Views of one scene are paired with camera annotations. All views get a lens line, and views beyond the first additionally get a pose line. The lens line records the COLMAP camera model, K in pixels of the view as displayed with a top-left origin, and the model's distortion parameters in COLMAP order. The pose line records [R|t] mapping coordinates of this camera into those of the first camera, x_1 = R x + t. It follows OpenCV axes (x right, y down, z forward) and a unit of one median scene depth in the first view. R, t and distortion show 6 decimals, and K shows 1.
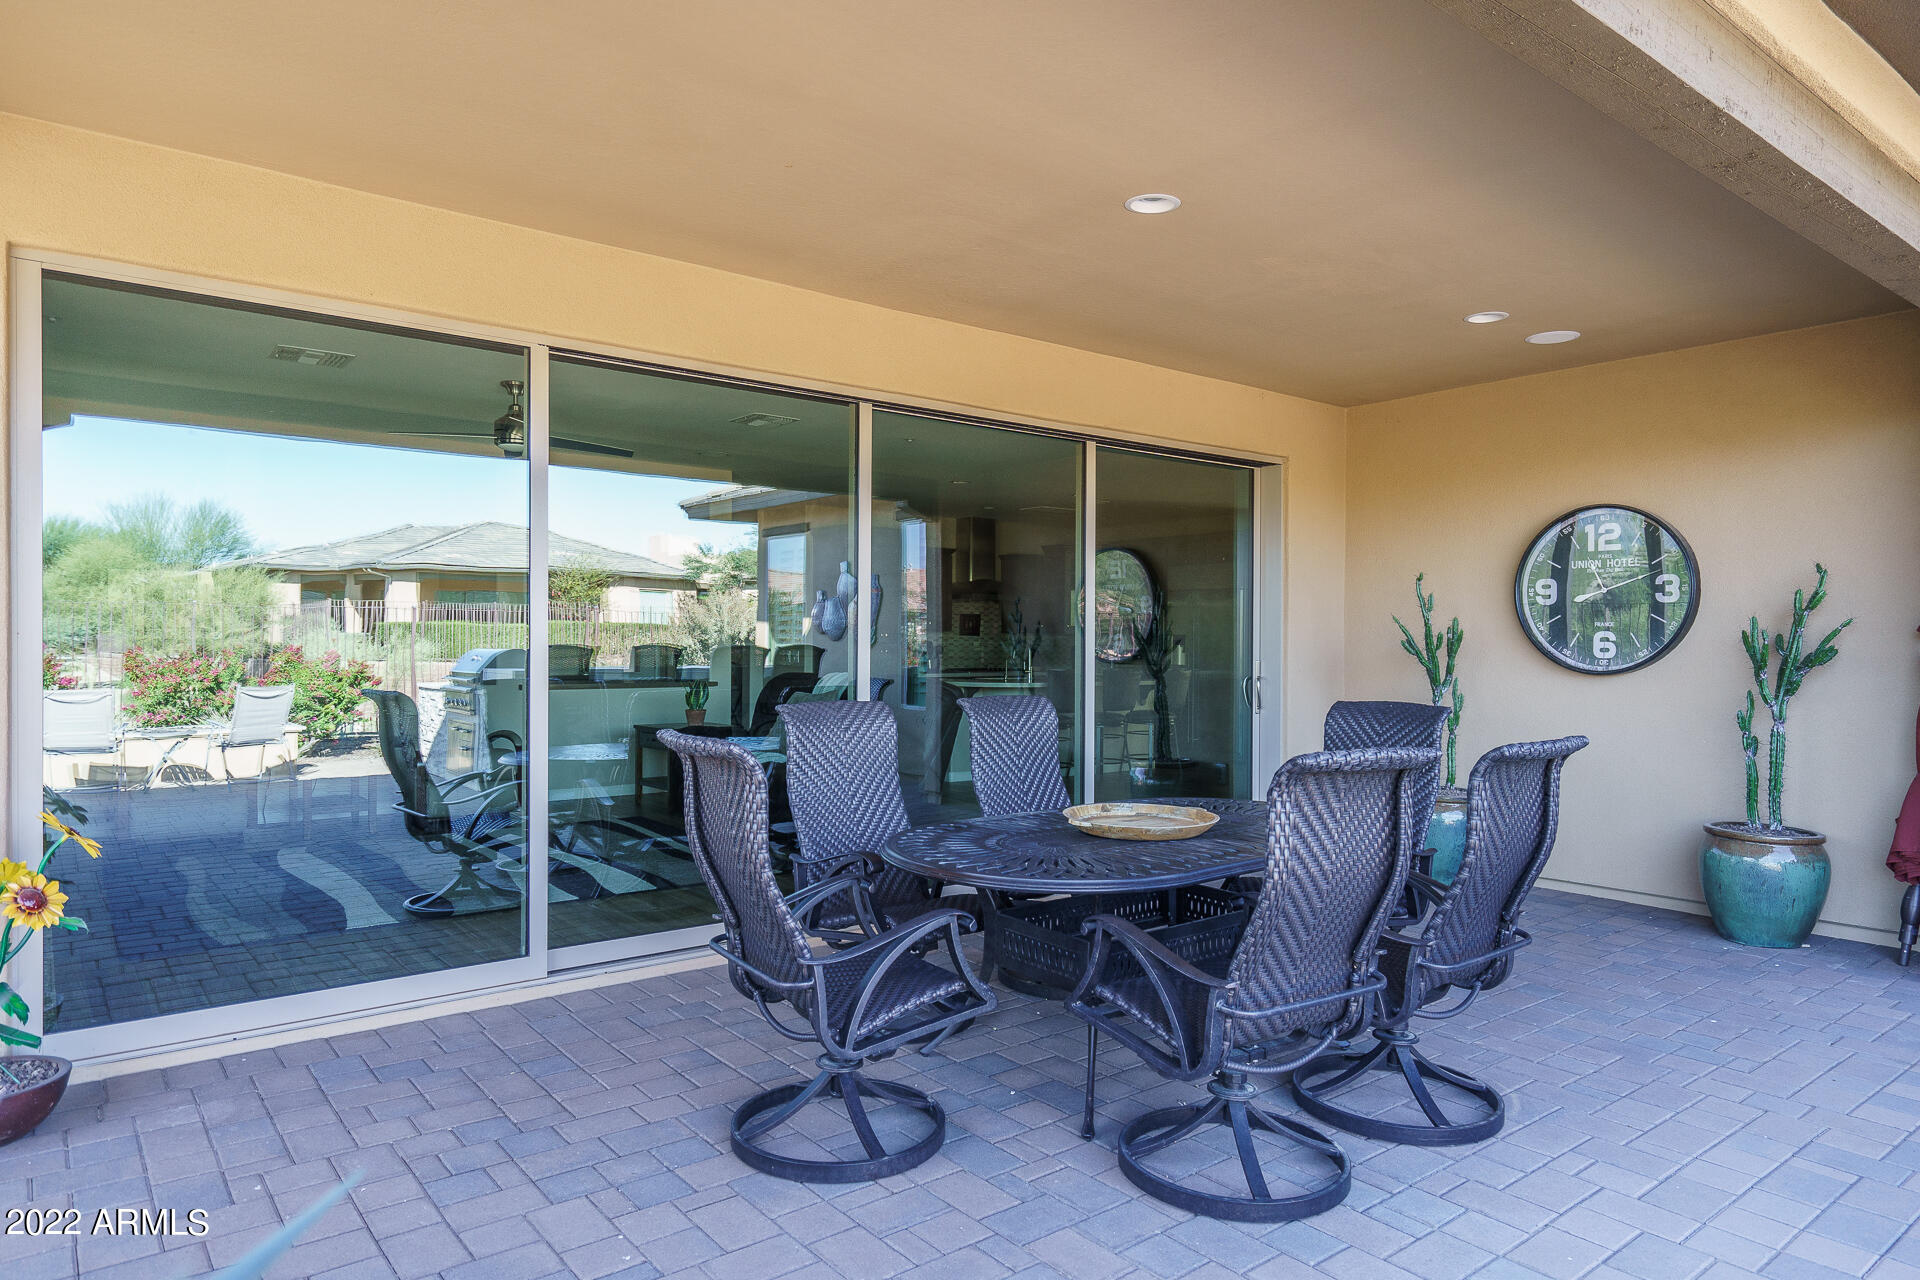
lens RADIAL K [[1177.0, 0, 958.2], [0, 1177.0, 642.3], [0, 0, 1]] dist [0.014995, -0.000788]
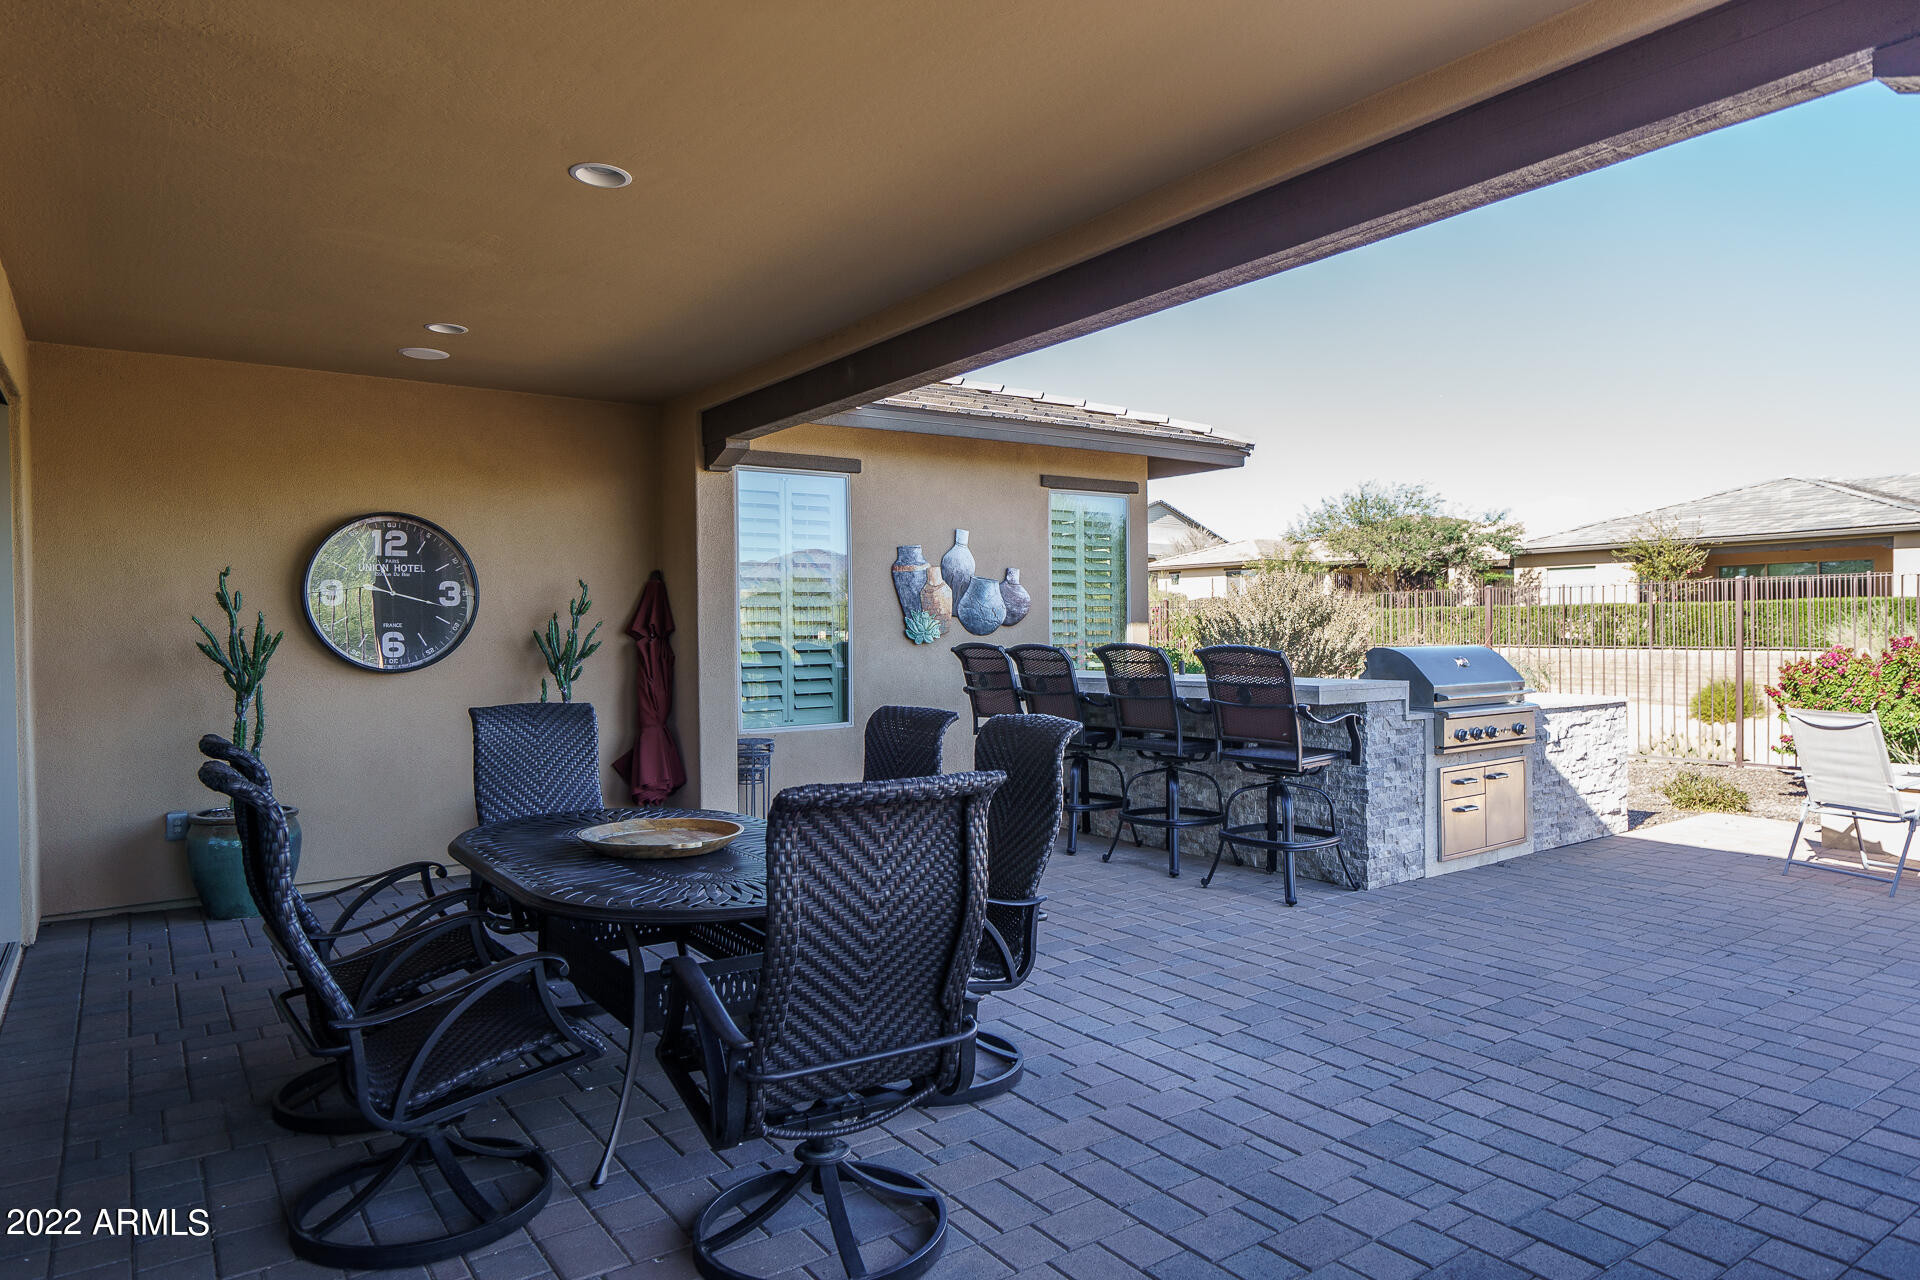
lens RADIAL K [[1177.0, 0, 961.6], [0, 1177.0, 633.5], [0, 0, 1]] dist [0.014995, -0.000788]
pose [[0.061367, -0.011311, 0.998051, -0.481838], [0.011437, 0.999878, 0.010629, -0.013166], [-0.998050, 0.010762, 0.061489, 0.421294]]
